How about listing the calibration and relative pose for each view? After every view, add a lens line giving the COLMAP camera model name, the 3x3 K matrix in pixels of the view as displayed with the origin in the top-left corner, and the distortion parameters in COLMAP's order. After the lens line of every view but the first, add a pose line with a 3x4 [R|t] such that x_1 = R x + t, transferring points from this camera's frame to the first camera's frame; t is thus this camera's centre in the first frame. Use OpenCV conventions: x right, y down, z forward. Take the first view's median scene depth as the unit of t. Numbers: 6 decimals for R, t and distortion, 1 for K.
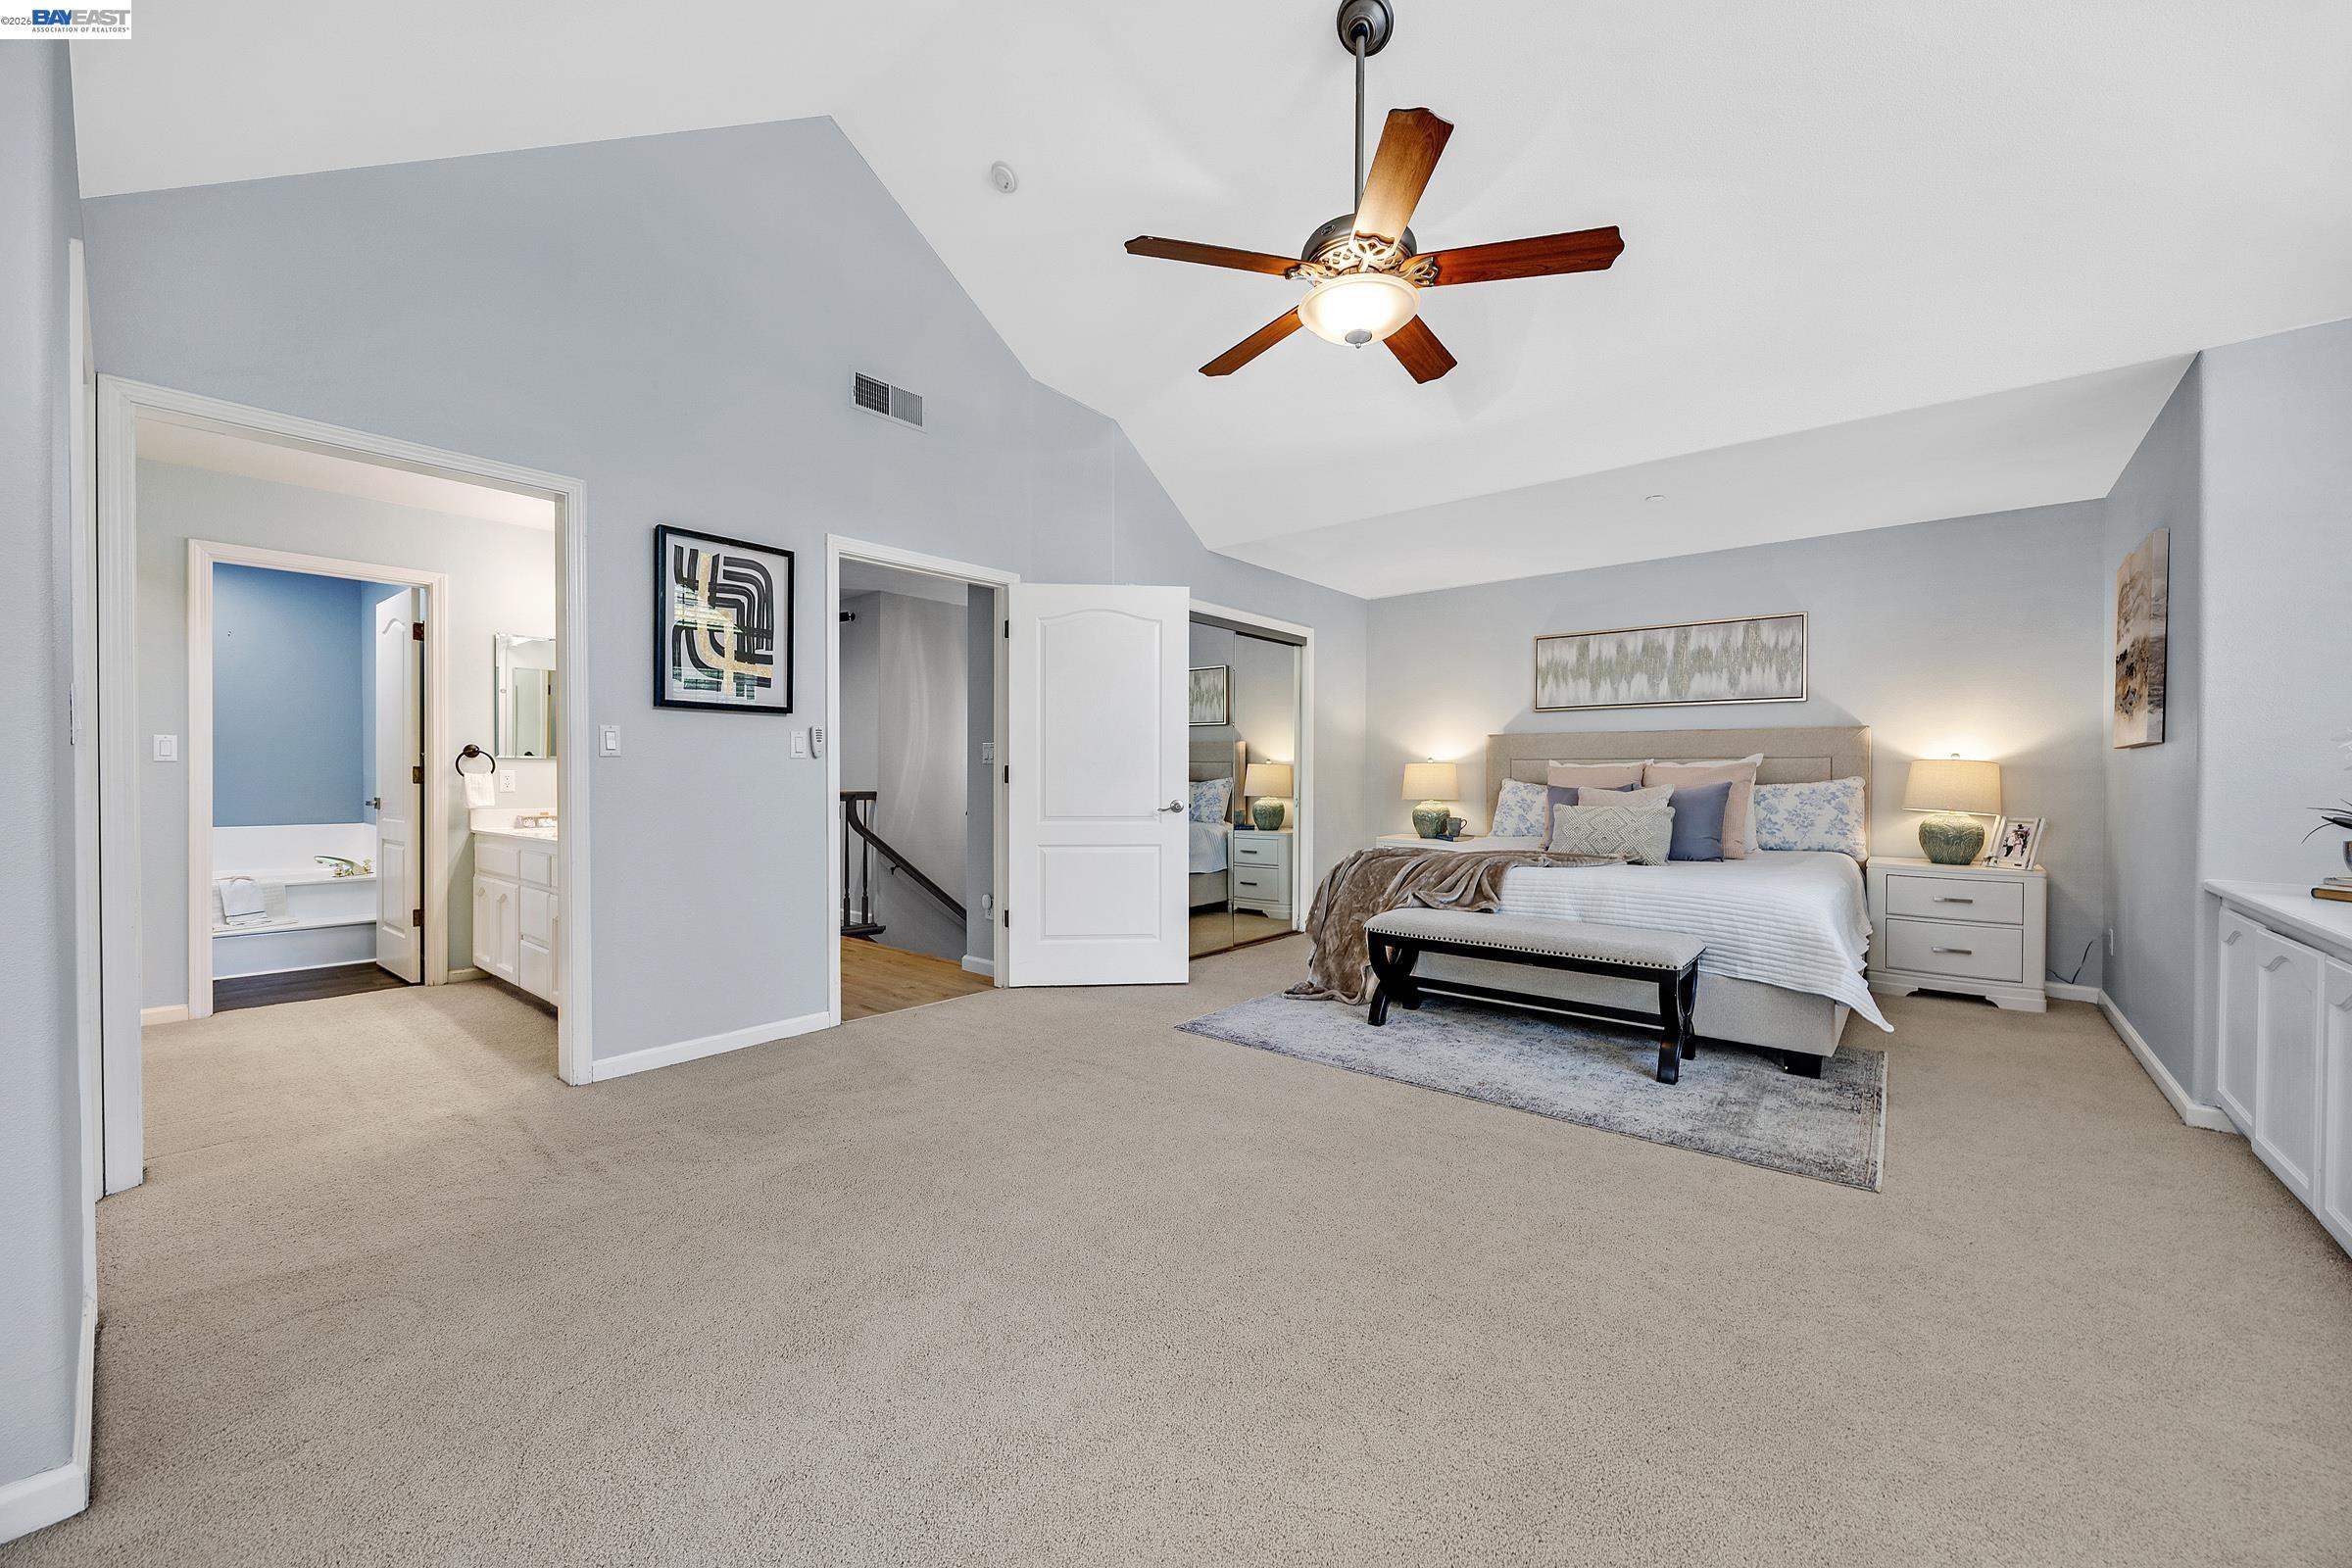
lens RADIAL K [[905.6, 0, 1171.9], [0, 905.6, 779.4], [0, 0, 1]] dist [0.008955, -0.000339]
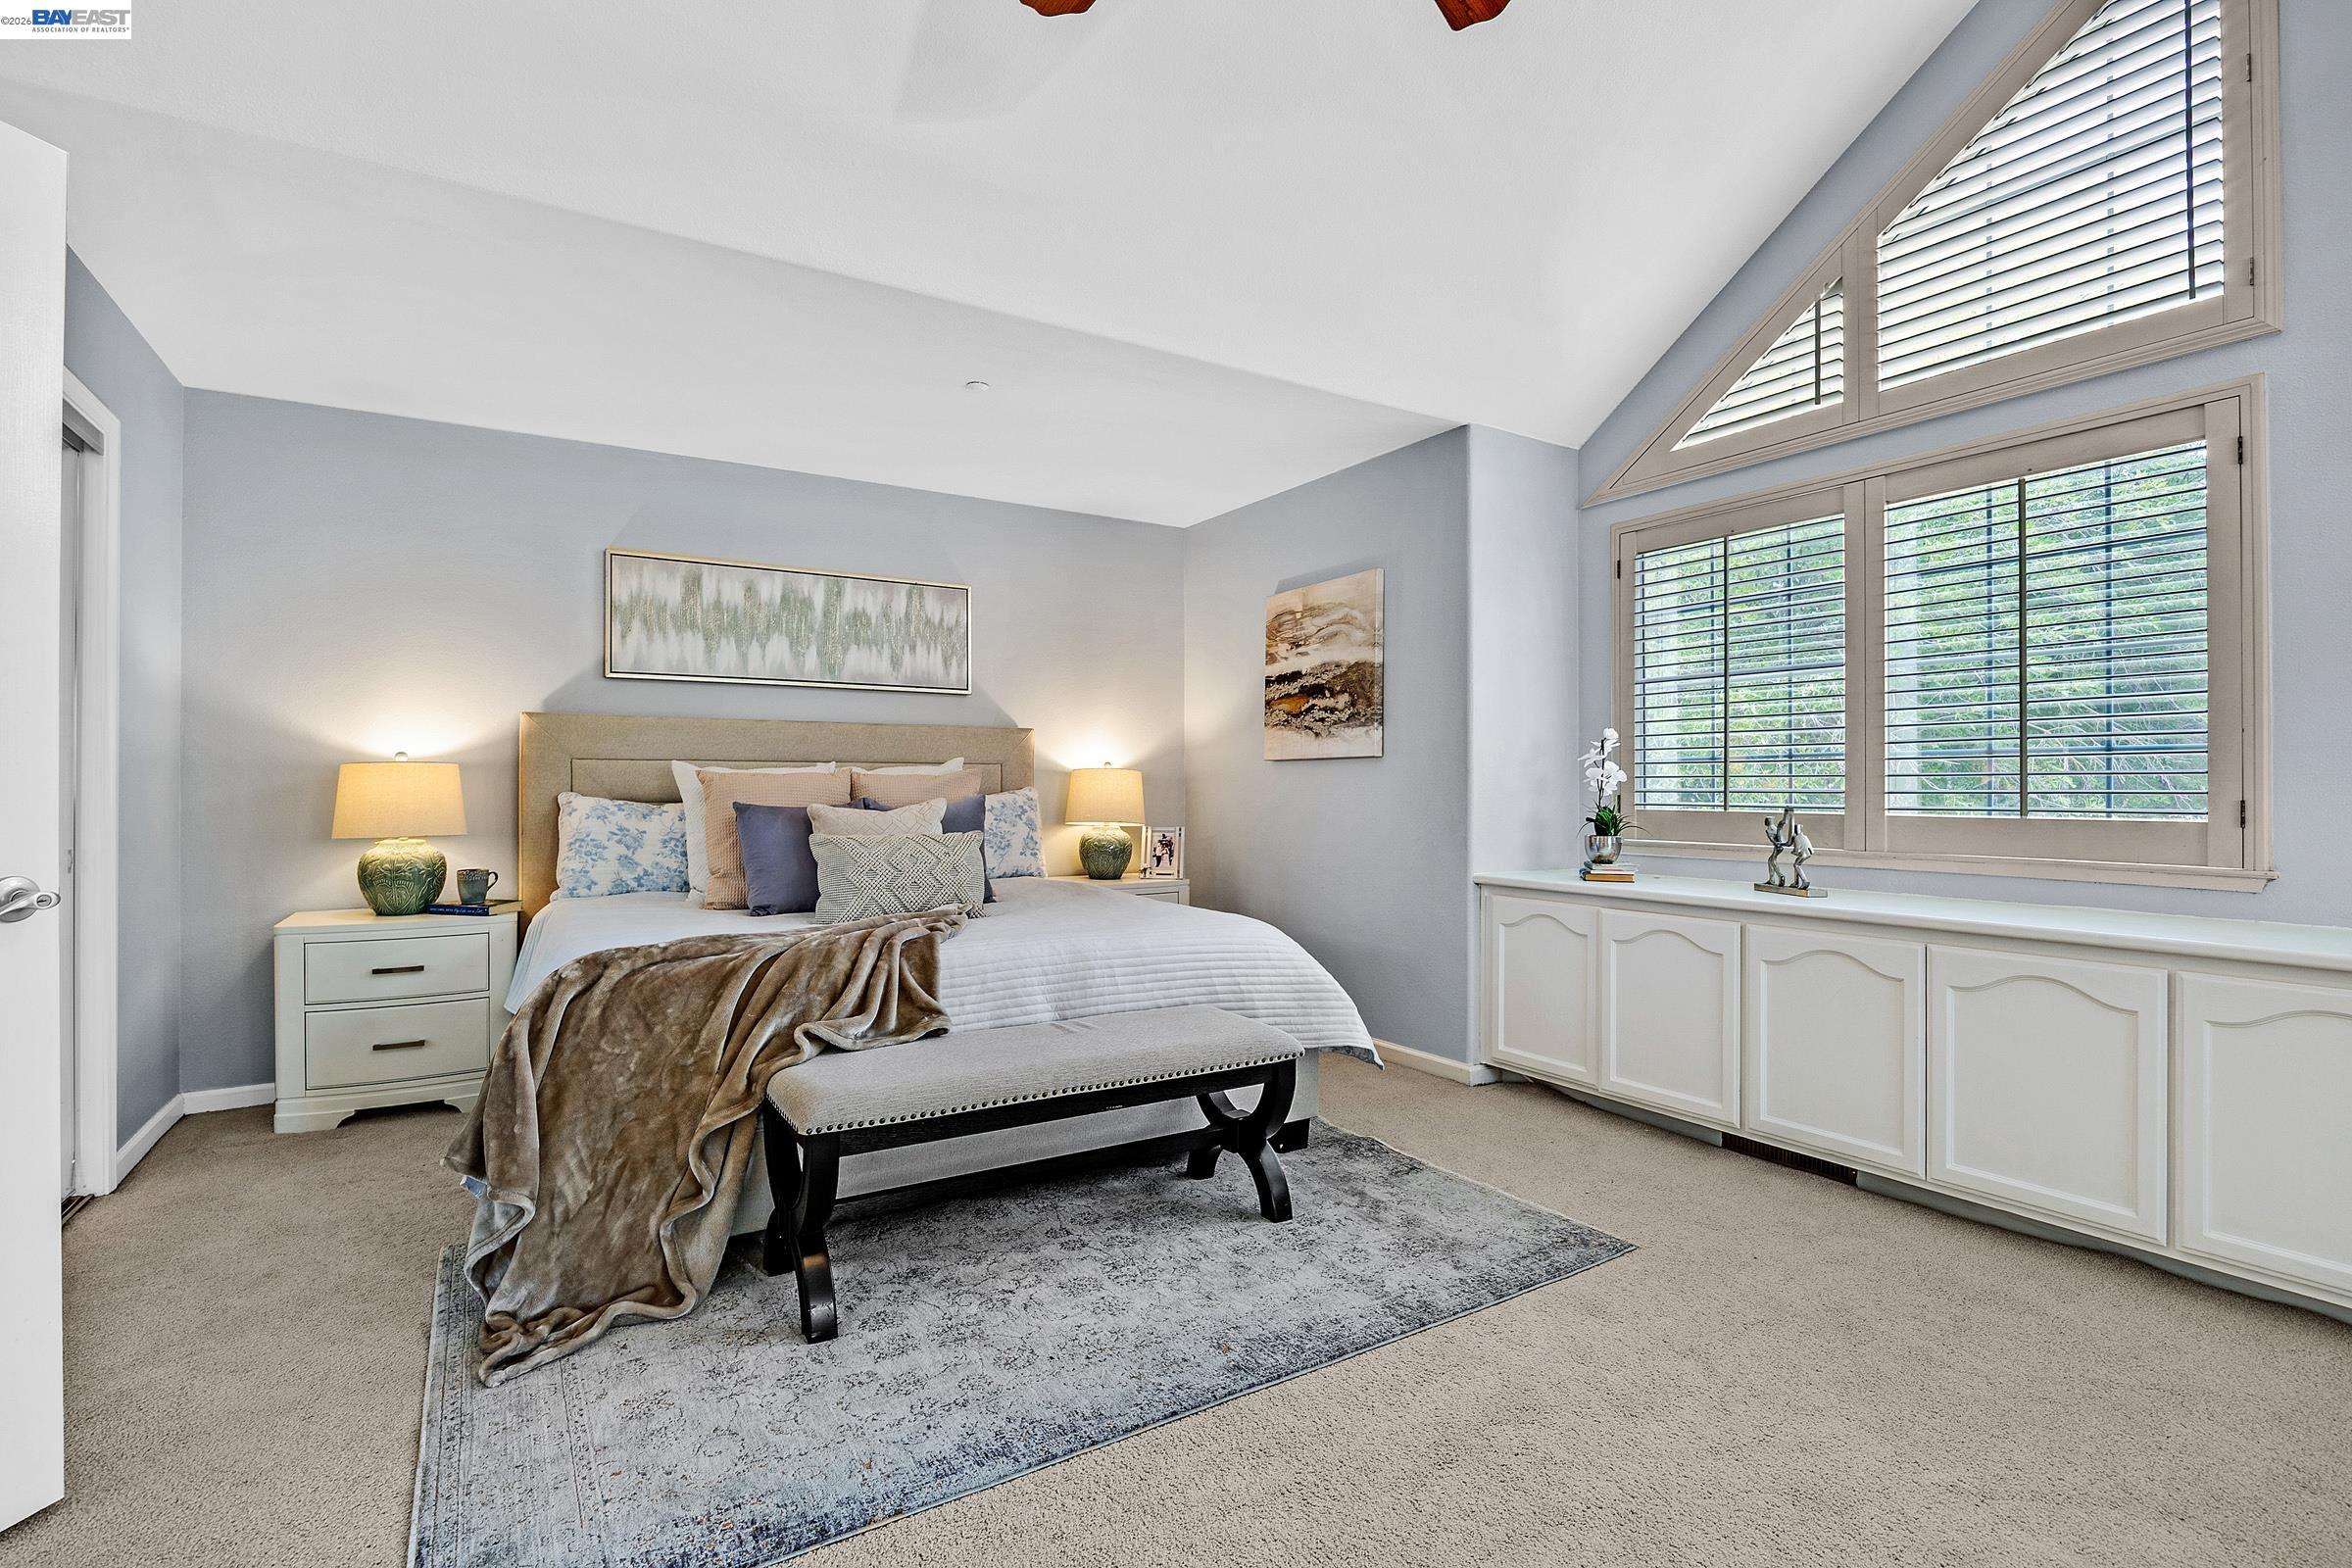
lens RADIAL K [[1105.0, 0, 1176.2], [0, 1105.0, 790.6], [0, 0, 1]] dist [-0.010056, -0.000179]
pose [[0.310463, -0.005322, 0.950571, -0.212847], [0.006487, 0.999973, 0.003480, -0.002533], [-0.950563, 0.005086, 0.310489, 0.581324]]
